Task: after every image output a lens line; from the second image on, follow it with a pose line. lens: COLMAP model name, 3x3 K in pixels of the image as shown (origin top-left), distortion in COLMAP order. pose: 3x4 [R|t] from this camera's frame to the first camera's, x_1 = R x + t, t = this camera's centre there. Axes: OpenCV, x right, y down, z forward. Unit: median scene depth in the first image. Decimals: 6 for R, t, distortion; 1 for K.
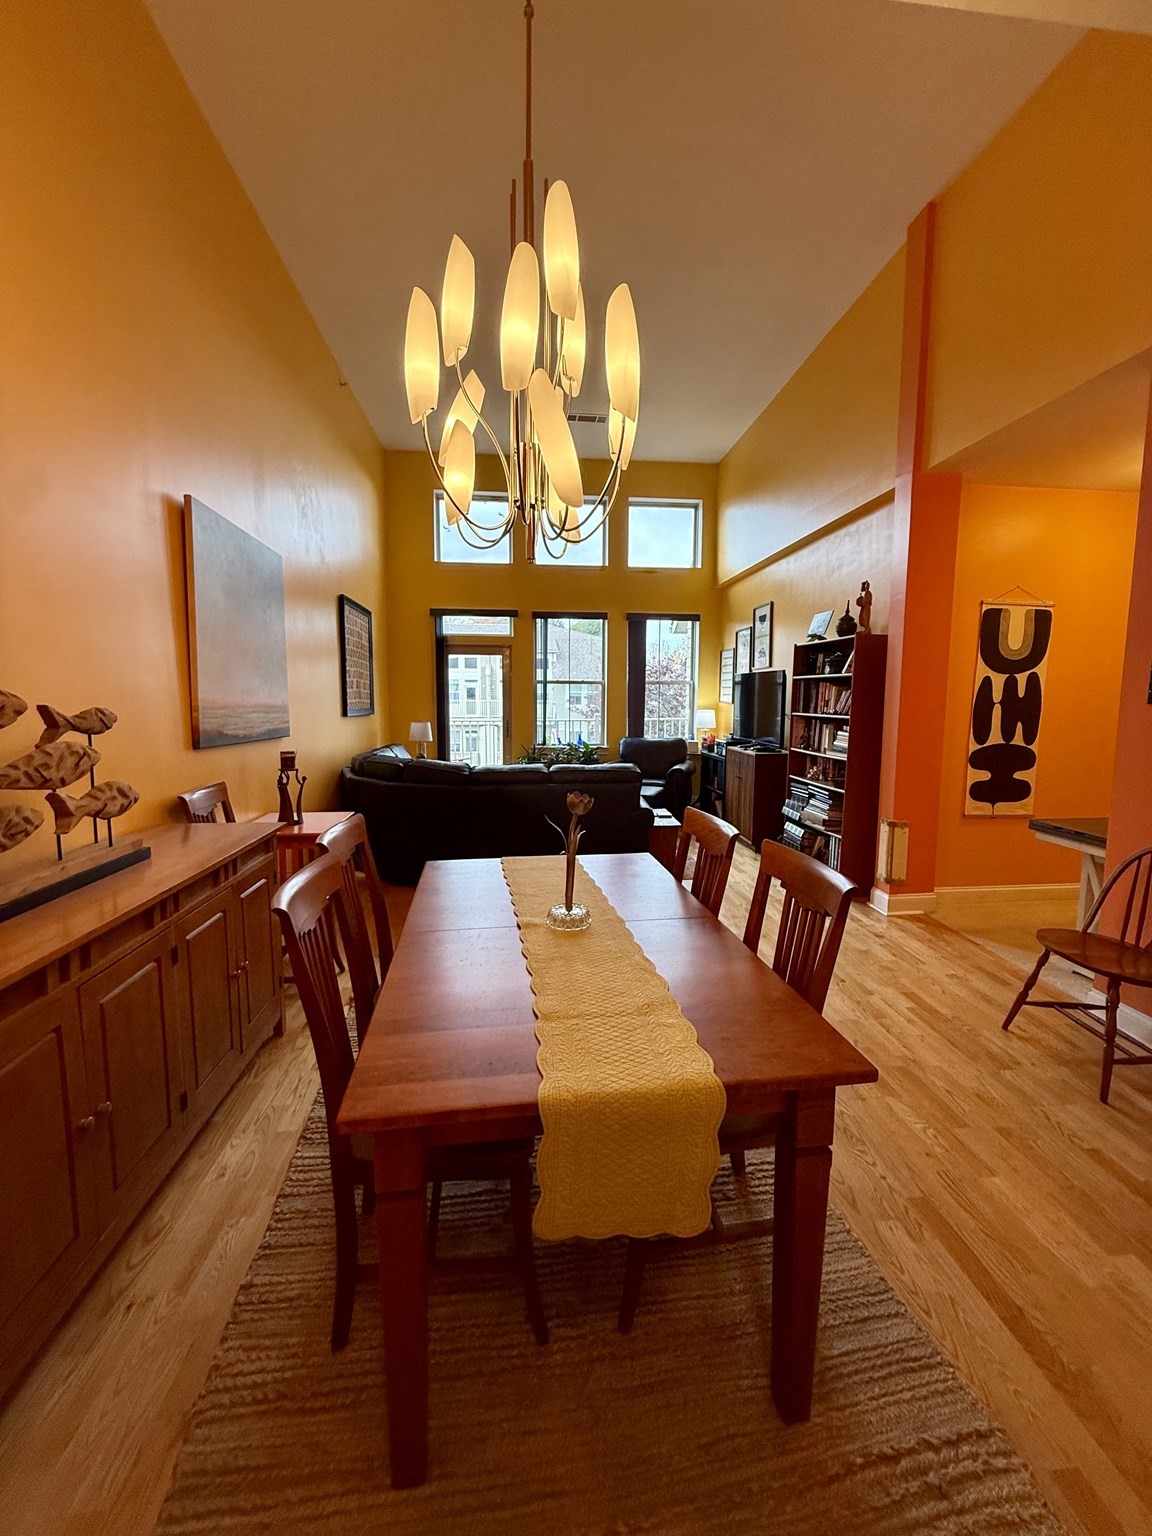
lens RADIAL K [[613.2, 0, 577.4], [0, 613.2, 764.0], [0, 0, 1]] dist [-0.001159, 0.000268]
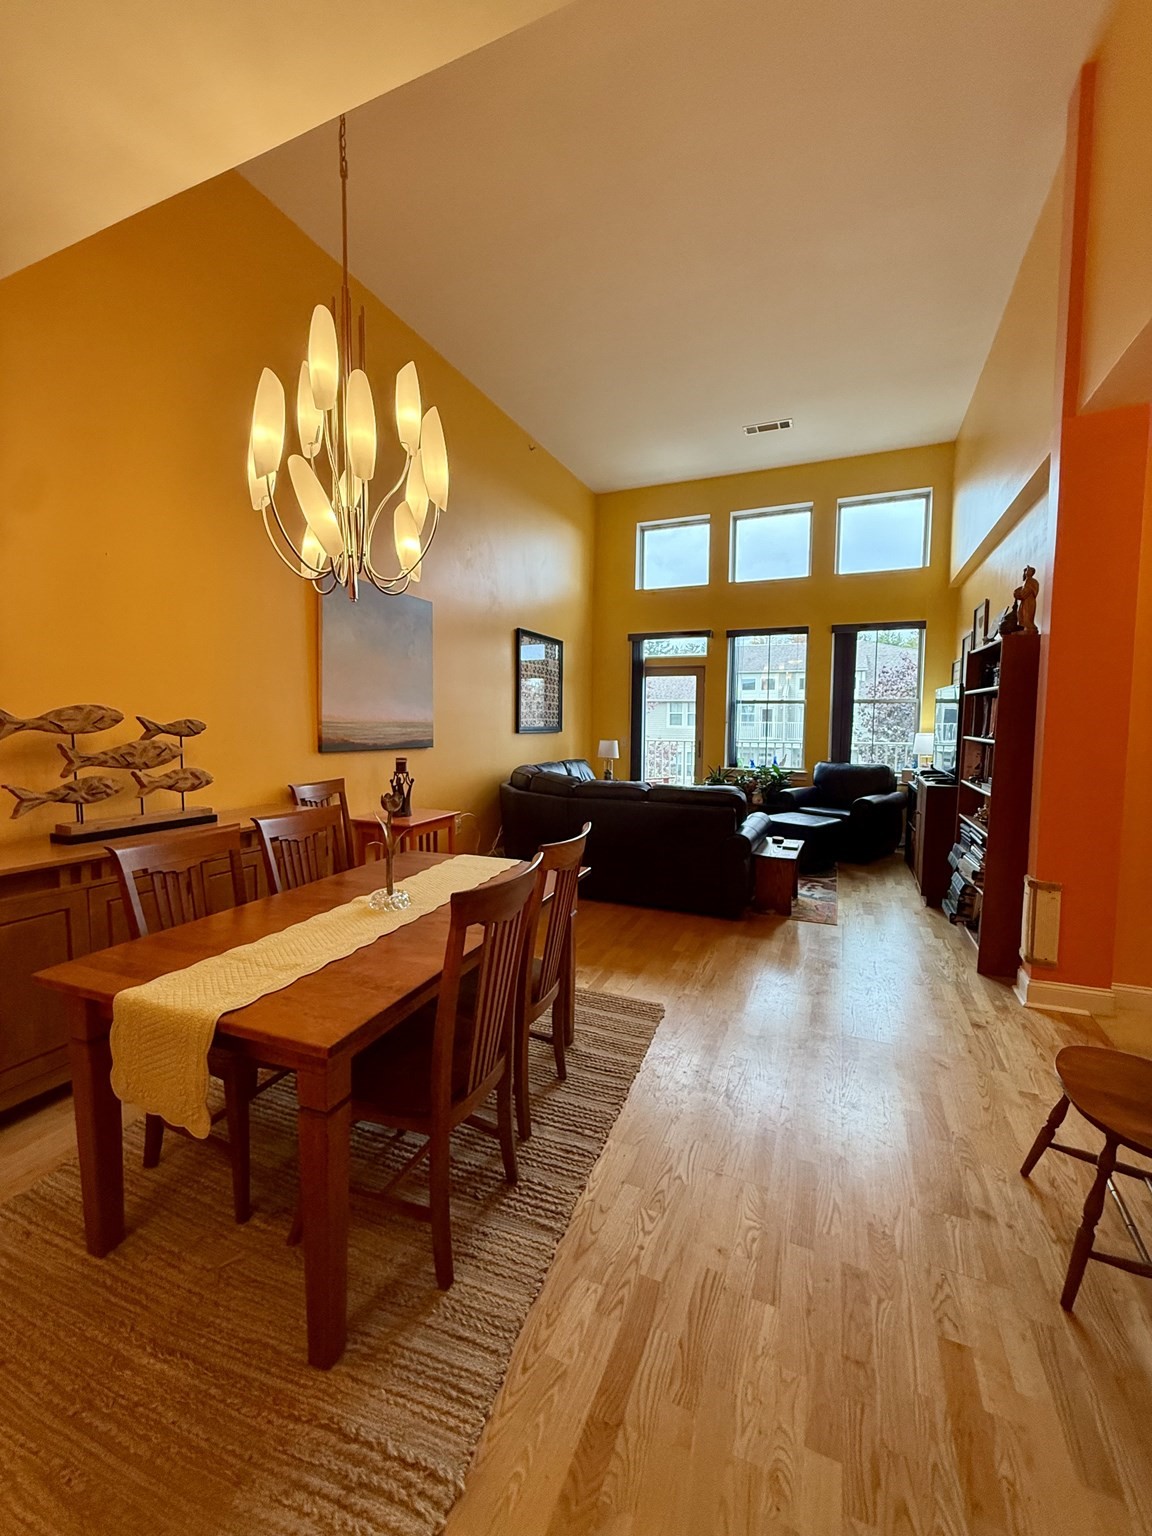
lens RADIAL K [[613.2, 0, 577.4], [0, 613.2, 764.0], [0, 0, 1]] dist [-0.001159, 0.000268]
pose [[0.872715, 0.039135, -0.486660, 0.377177], [-0.056714, 0.998160, -0.021436, -0.001427], [0.484926, 0.046308, 0.873329, 0.065821]]
